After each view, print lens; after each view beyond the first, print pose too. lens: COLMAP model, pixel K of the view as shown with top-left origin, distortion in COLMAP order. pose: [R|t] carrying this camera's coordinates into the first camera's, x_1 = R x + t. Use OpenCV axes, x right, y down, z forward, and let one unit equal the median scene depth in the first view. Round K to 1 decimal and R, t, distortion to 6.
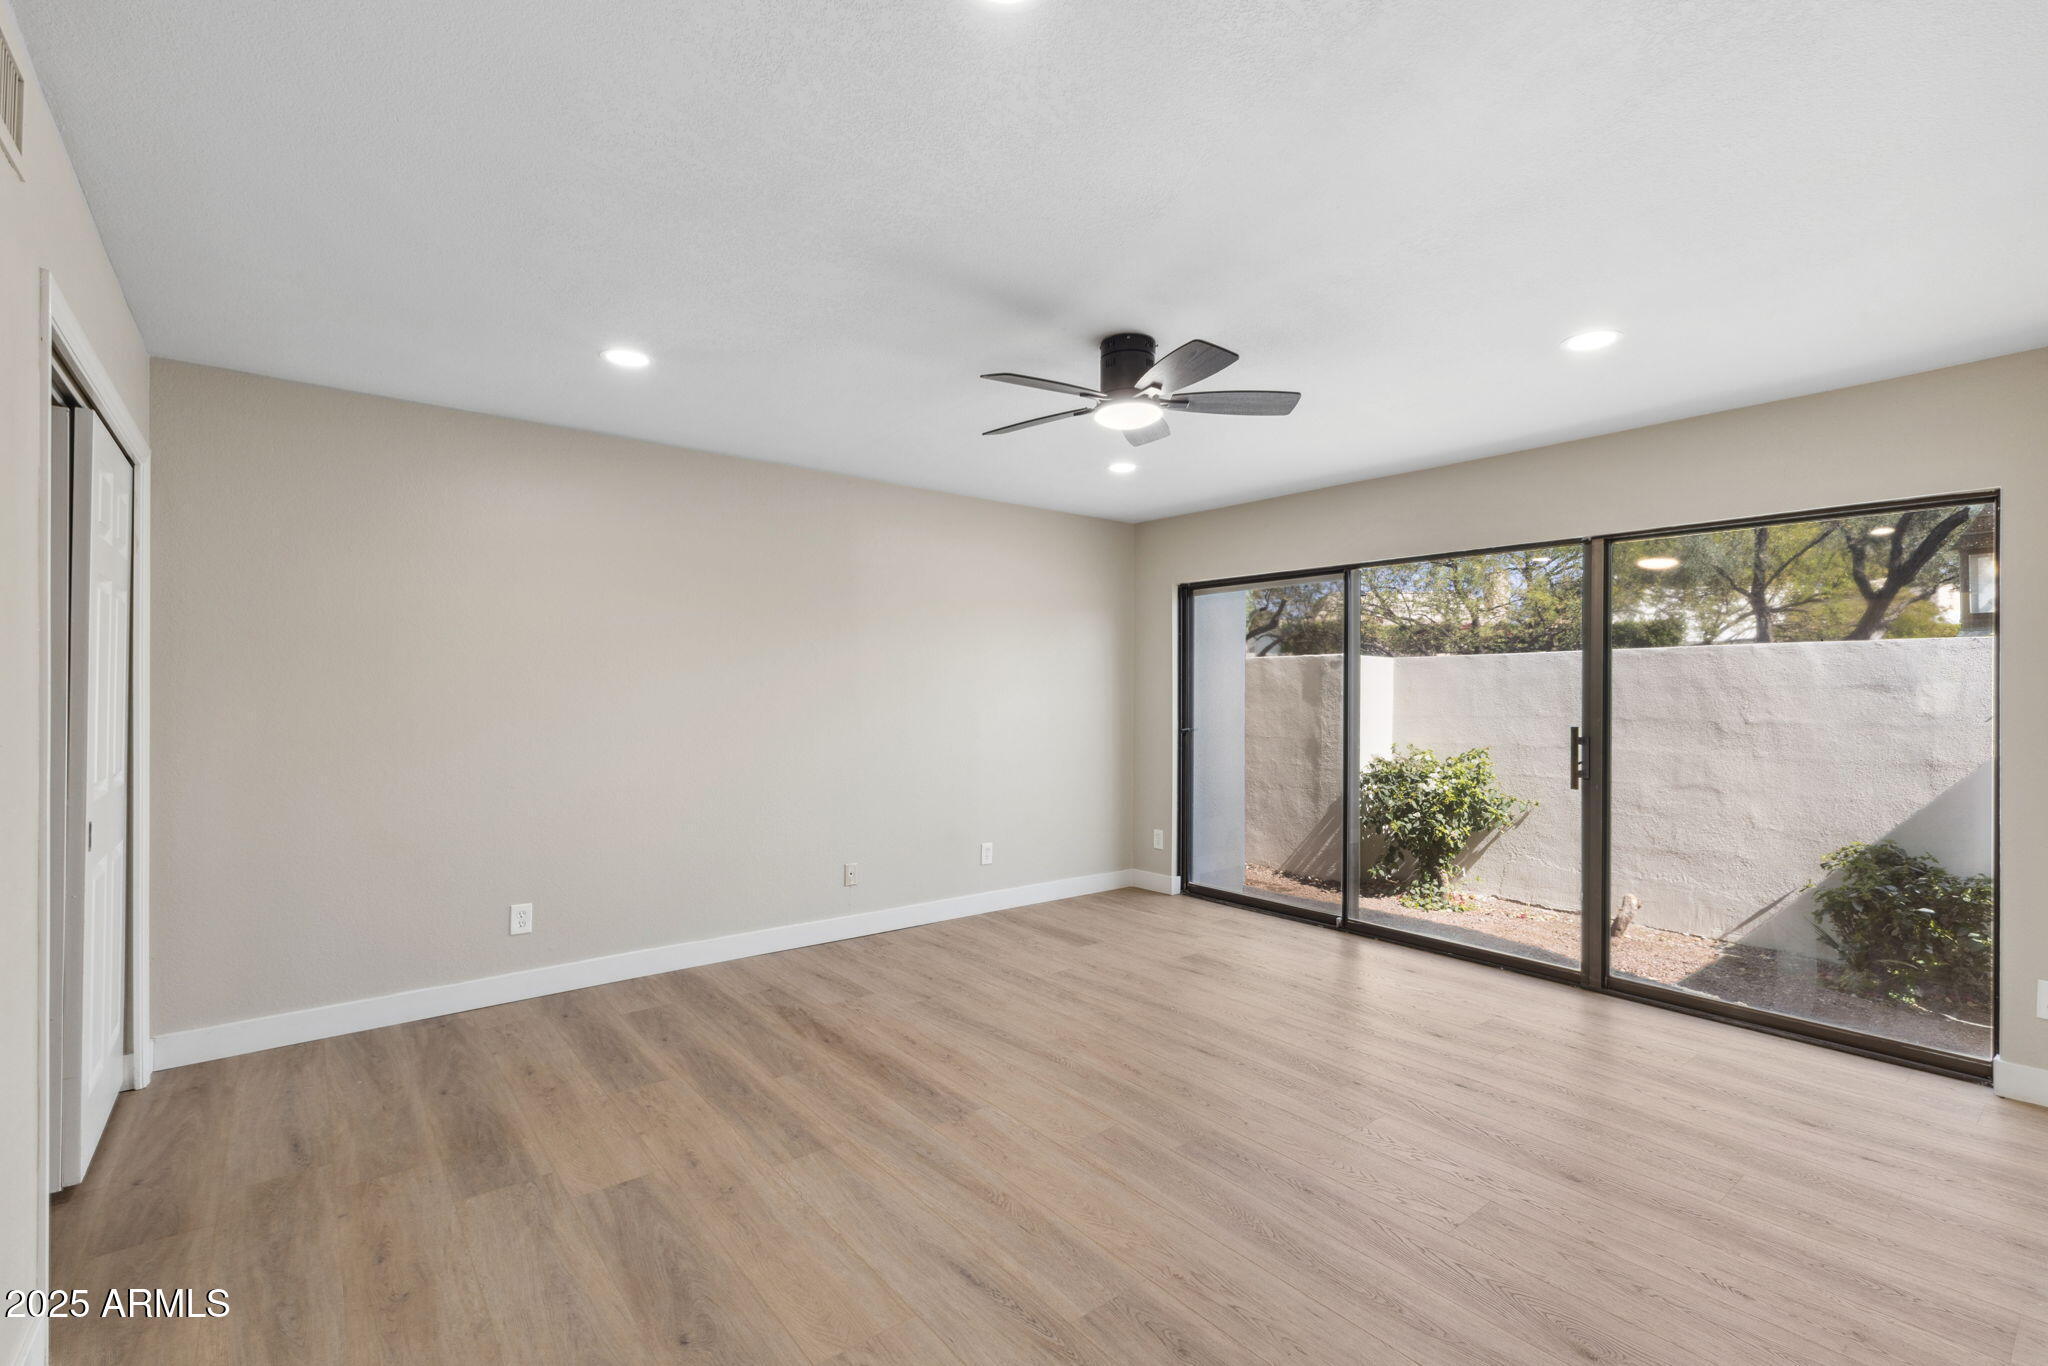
lens RADIAL K [[891.3, 0, 1017.2], [0, 891.3, 691.5], [0, 0, 1]] dist [0.003981, -0.001554]
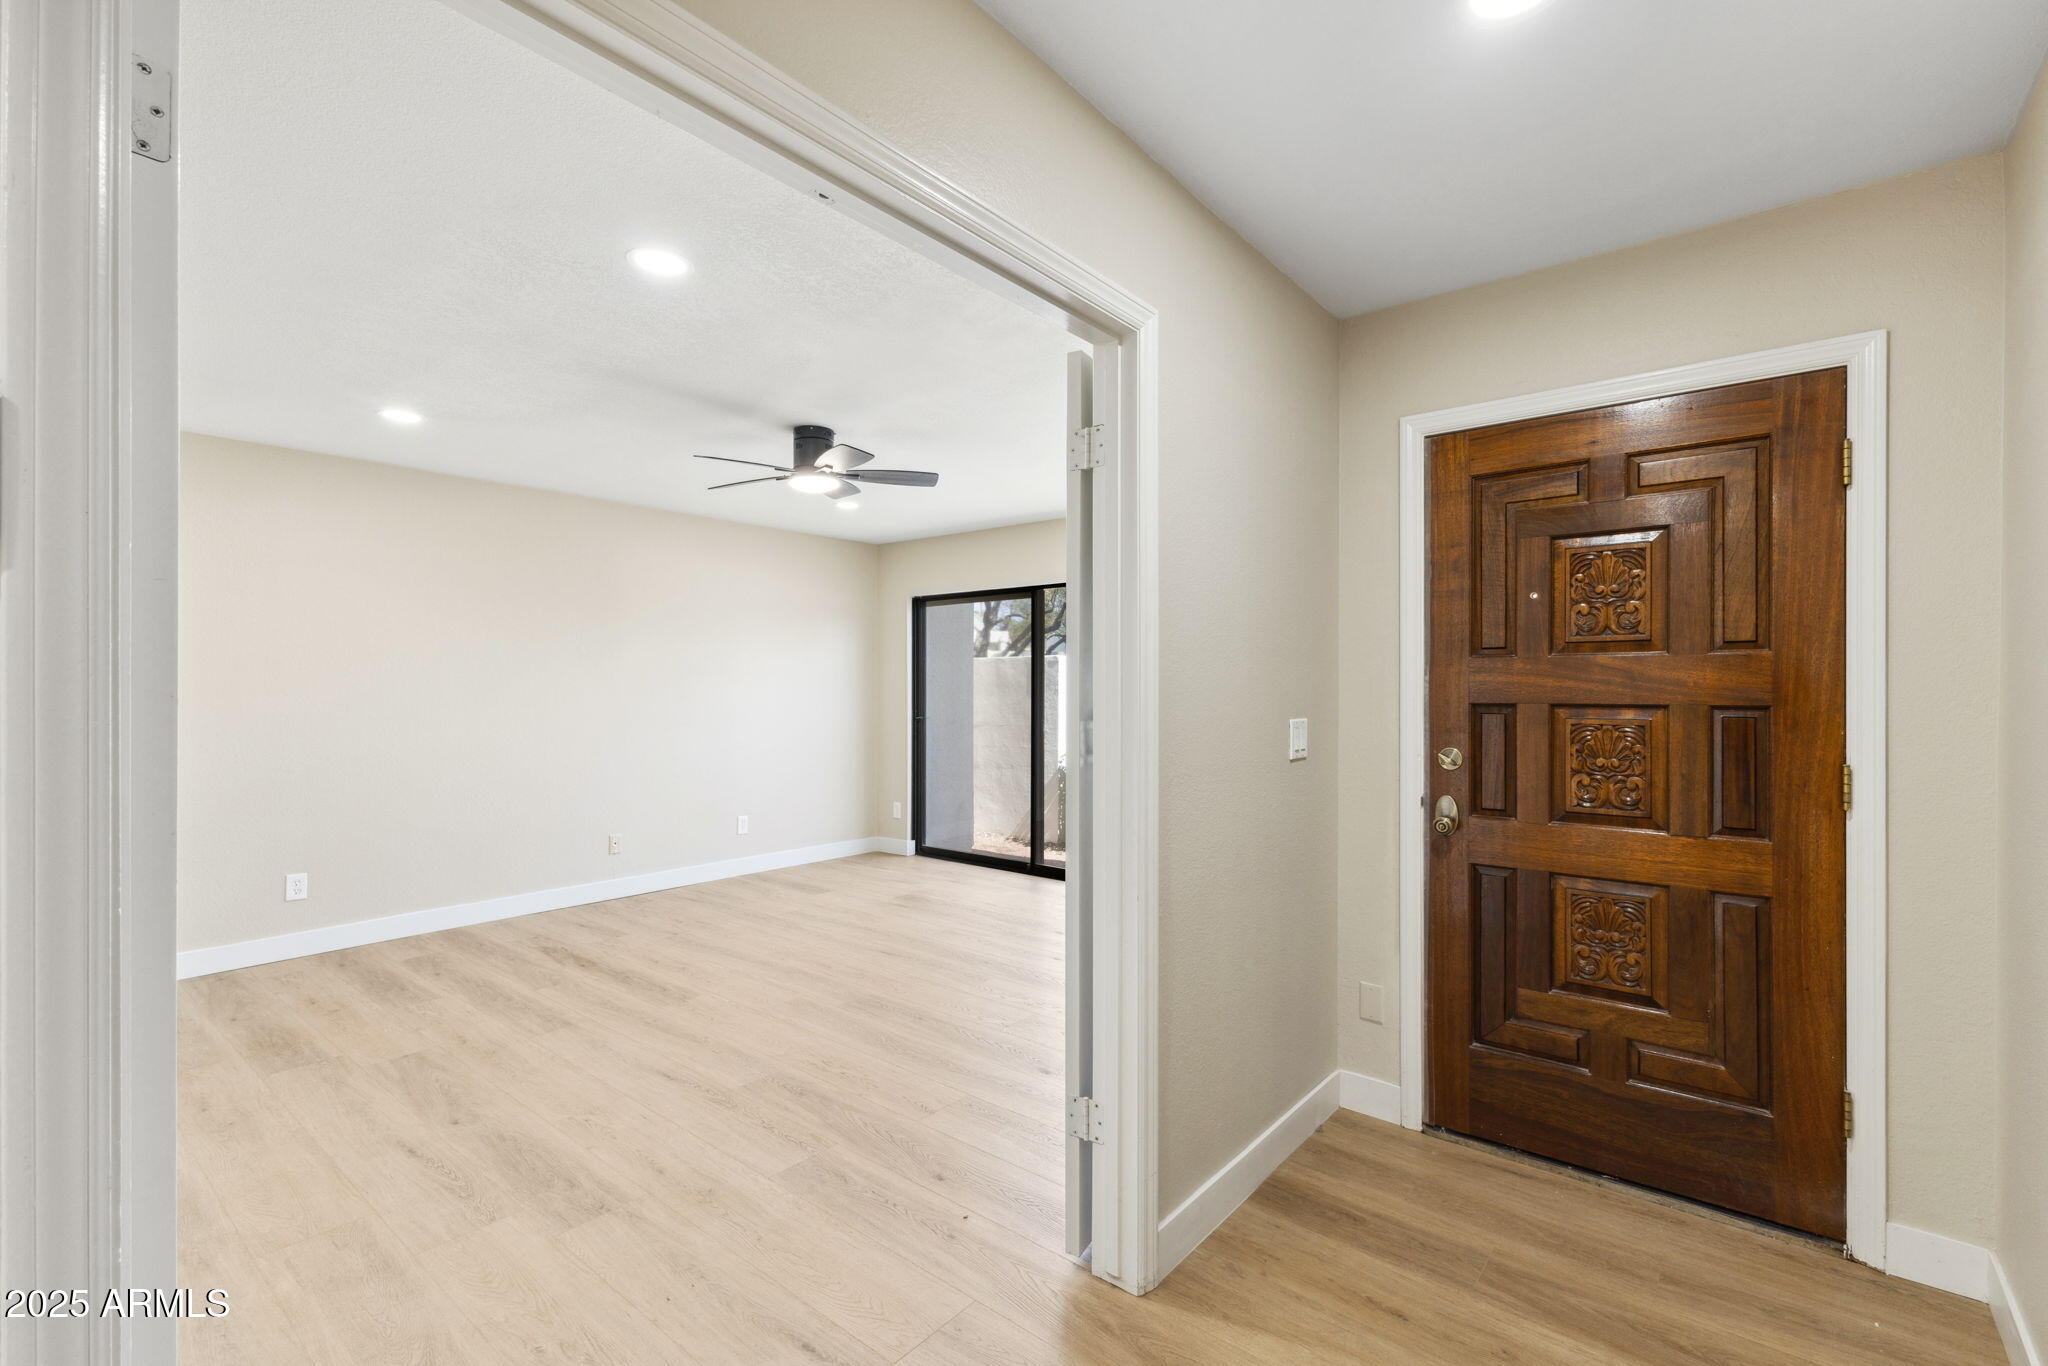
lens RADIAL K [[891.3, 0, 1024.8], [0, 891.3, 689.6], [0, 0, 1]] dist [0.003981, -0.001554]
pose [[0.977947, -0.003448, 0.208824, 0.137451], [0.003324, 0.999994, 0.000945, 0.006493], [-0.208826, -0.000230, 0.977953, -0.365063]]
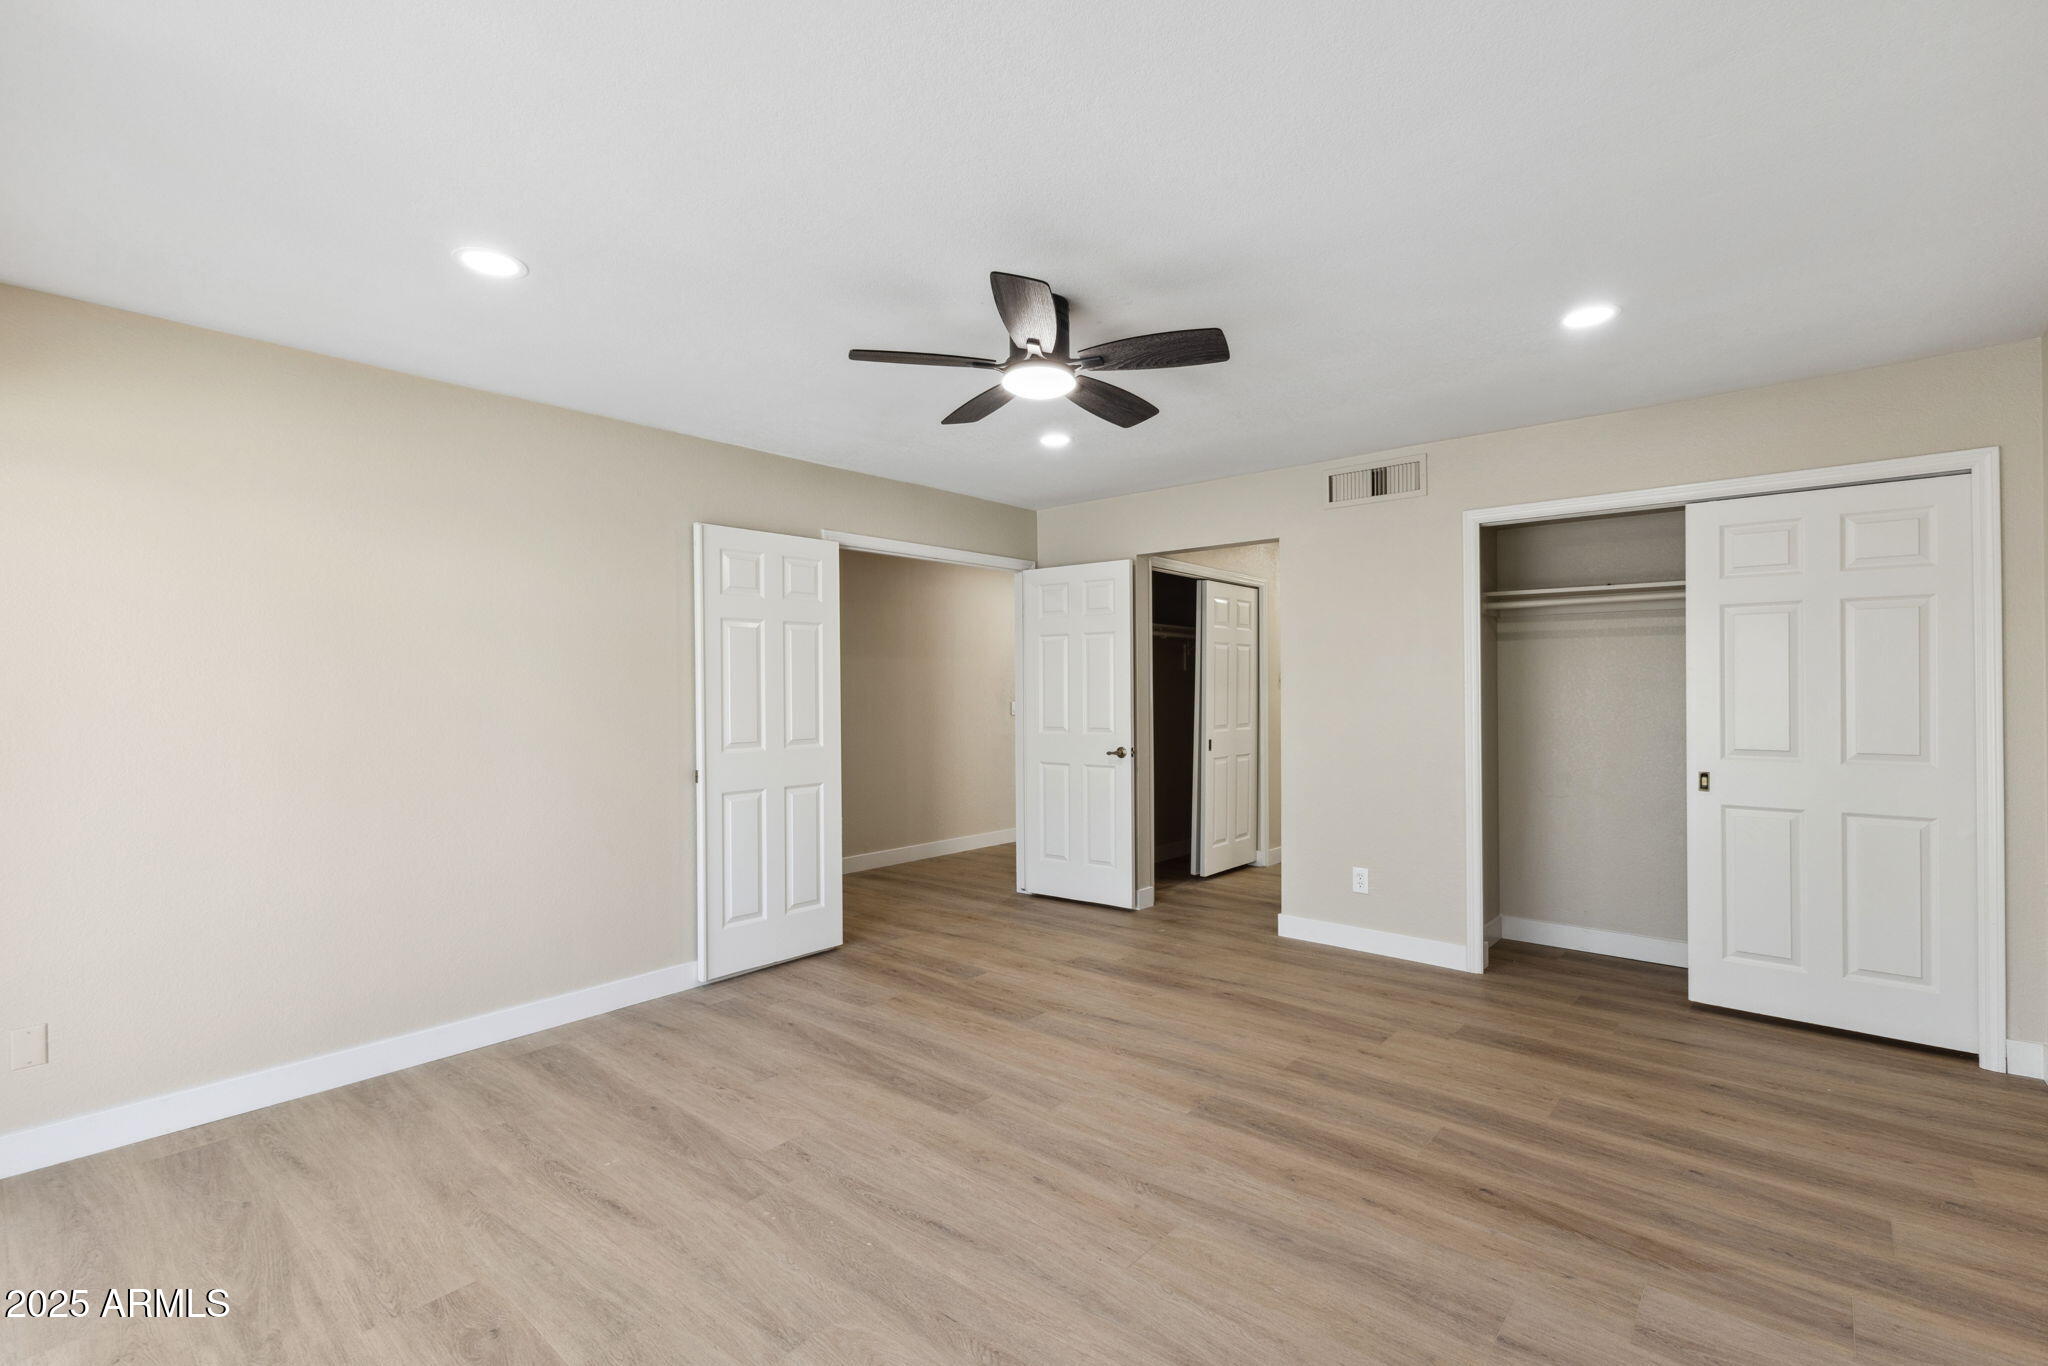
lens RADIAL K [[891.3, 0, 1018.8], [0, 891.3, 688.1], [0, 0, 1]] dist [0.003981, -0.001554]
pose [[-0.983595, 0.003422, -0.180357, 0.275582], [0.003480, 0.999994, -0.000004, 0.002352], [0.180356, -0.000631, -0.983601, 1.683281]]
